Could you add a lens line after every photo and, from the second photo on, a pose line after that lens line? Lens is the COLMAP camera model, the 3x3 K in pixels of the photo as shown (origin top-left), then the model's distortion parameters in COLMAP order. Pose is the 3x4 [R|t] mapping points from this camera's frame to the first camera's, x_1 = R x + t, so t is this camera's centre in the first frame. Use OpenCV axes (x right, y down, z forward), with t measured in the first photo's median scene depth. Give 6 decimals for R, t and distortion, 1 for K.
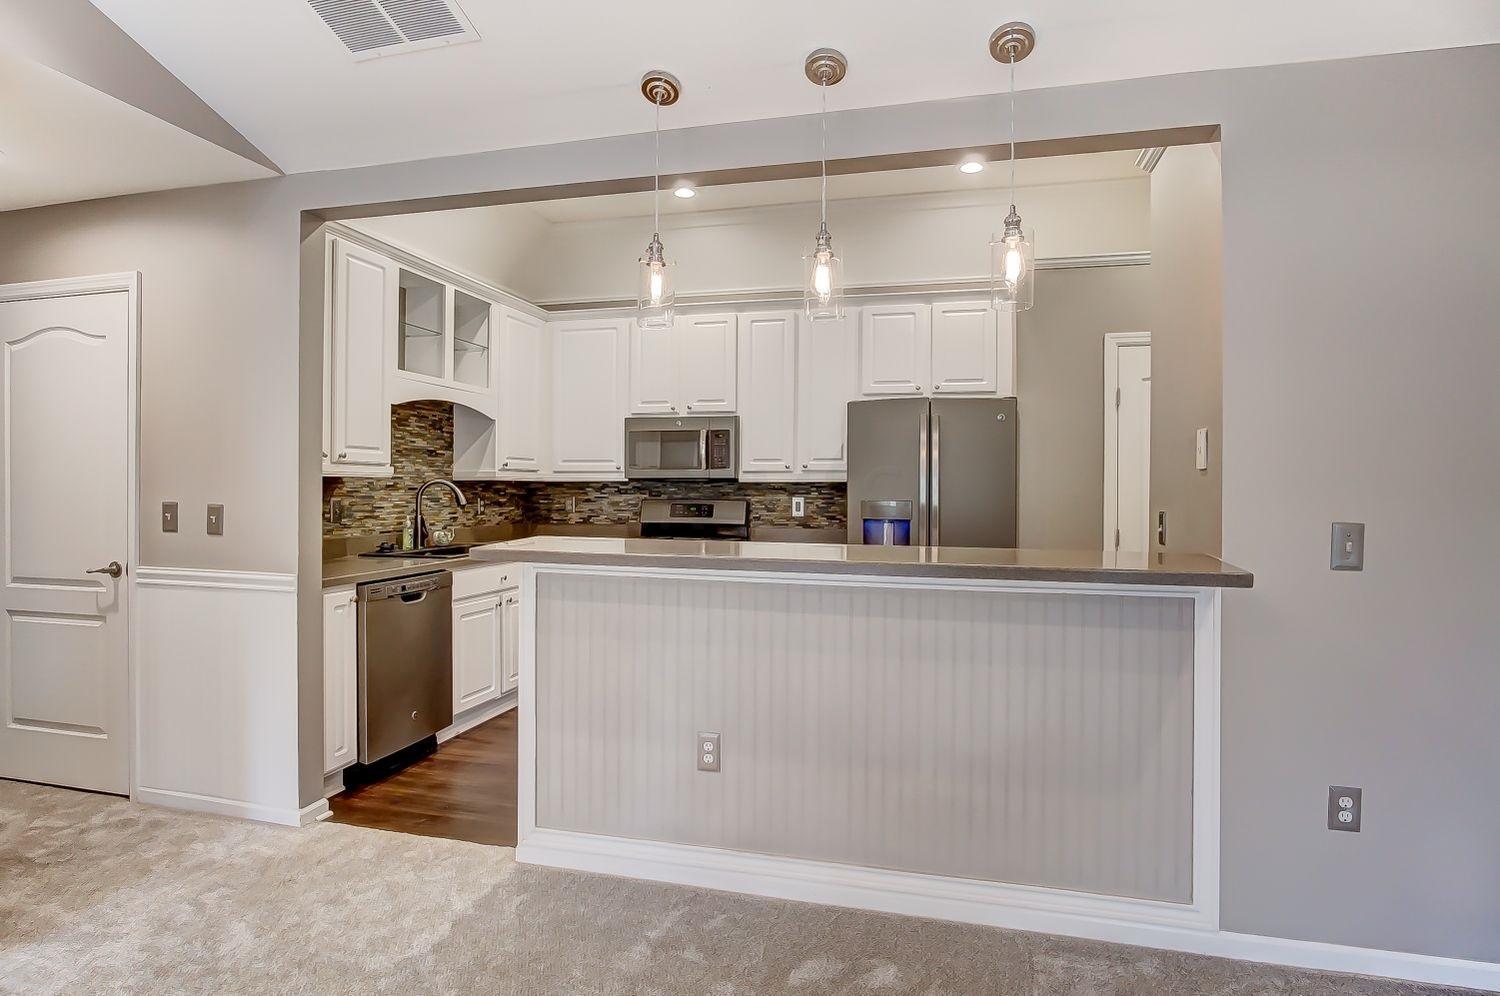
lens RADIAL K [[807.3, 0, 749.1], [0, 807.3, 488.7], [0, 0, 1]] dist [-0.028776, 0.003979]
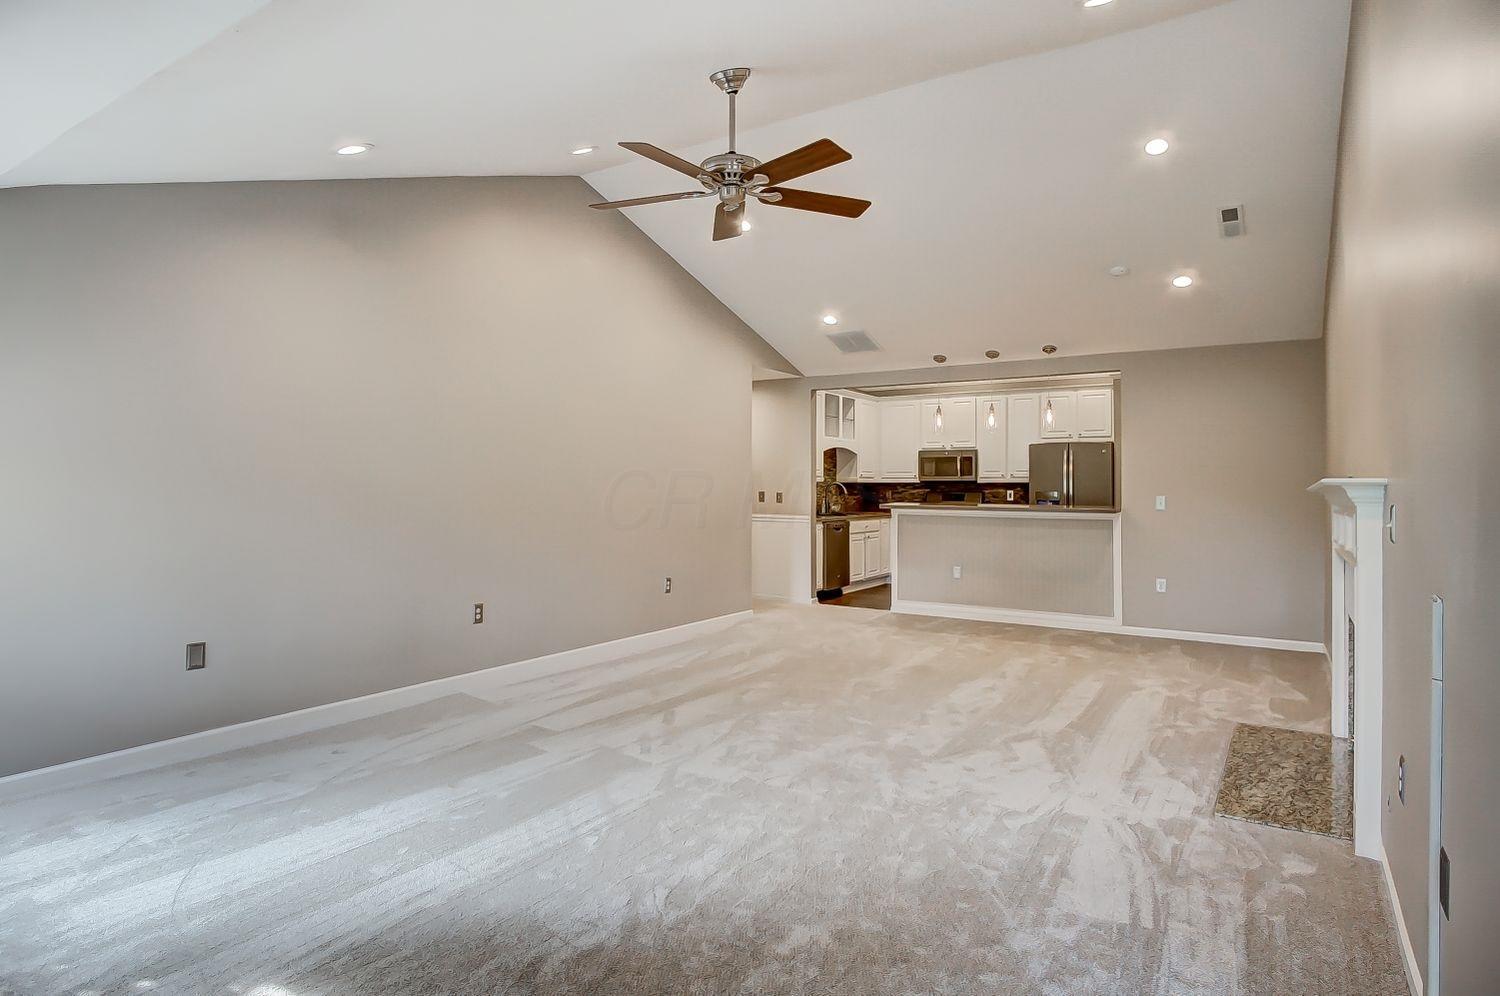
lens RADIAL K [[807.3, 0, 762.9], [0, 807.3, 484.5], [0, 0, 1]] dist [-0.028776, 0.003979]
pose [[0.952166, -0.003930, -0.305556, 0.094655], [0.002704, 0.999987, -0.004436, 0.003306], [0.305569, 0.003398, 0.952164, -1.091040]]
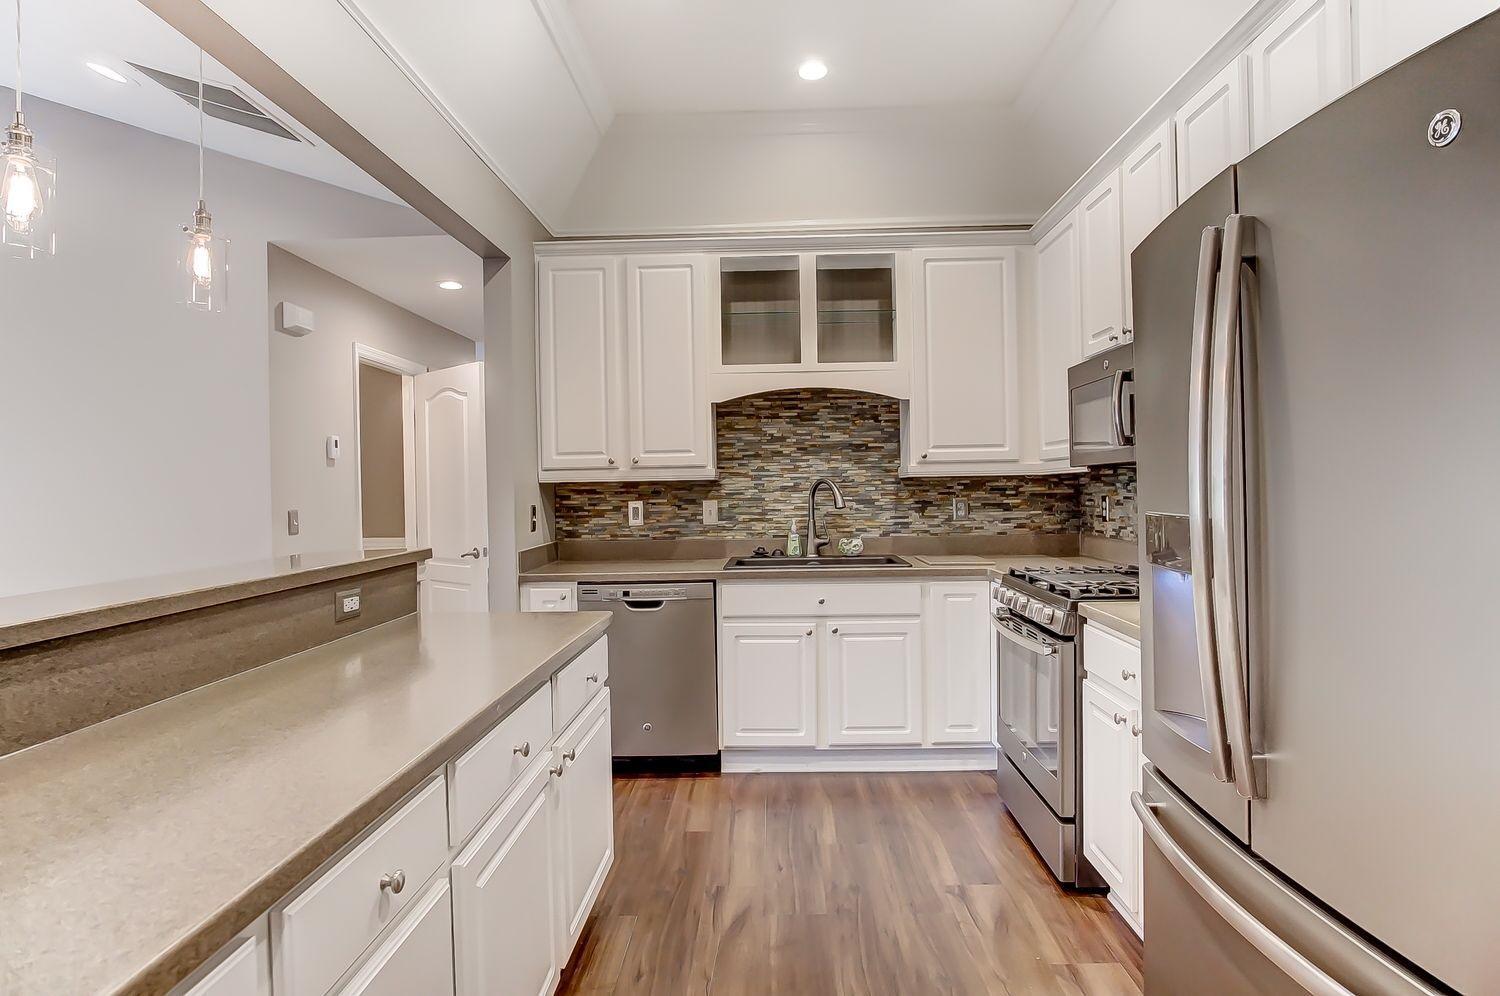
lens RADIAL K [[807.3, 0, 747.2], [0, 807.3, 491.3], [0, 0, 1]] dist [-0.028776, 0.003979]
pose [[0.215728, 0.002971, -0.976449, 0.414815], [0.017801, 0.999817, 0.006975, -0.005323], [0.976291, -0.018886, 0.215636, 0.680419]]
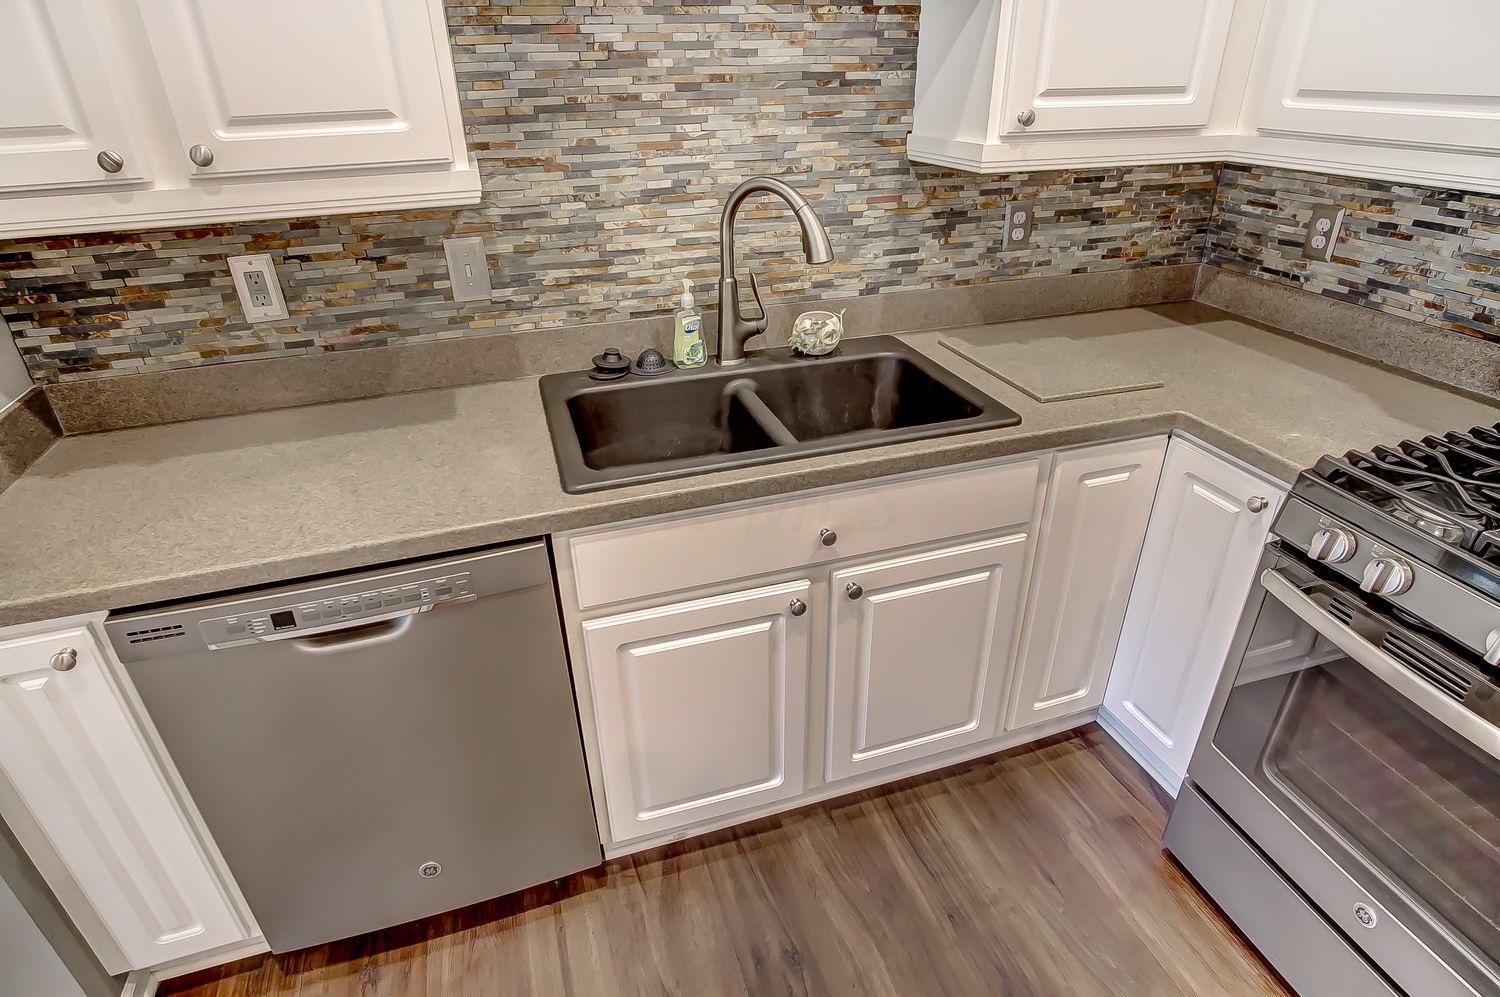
lens RADIAL K [[807.3, 0, 753.4], [0, 807.3, 494.1], [0, 0, 1]] dist [-0.028776, 0.003979]
pose [[0.536807, 0.391243, -0.747507, -0.077798], [0.019132, 0.880109, 0.474386, -0.051400], [0.843488, -0.268955, 0.464964, 0.745776]]
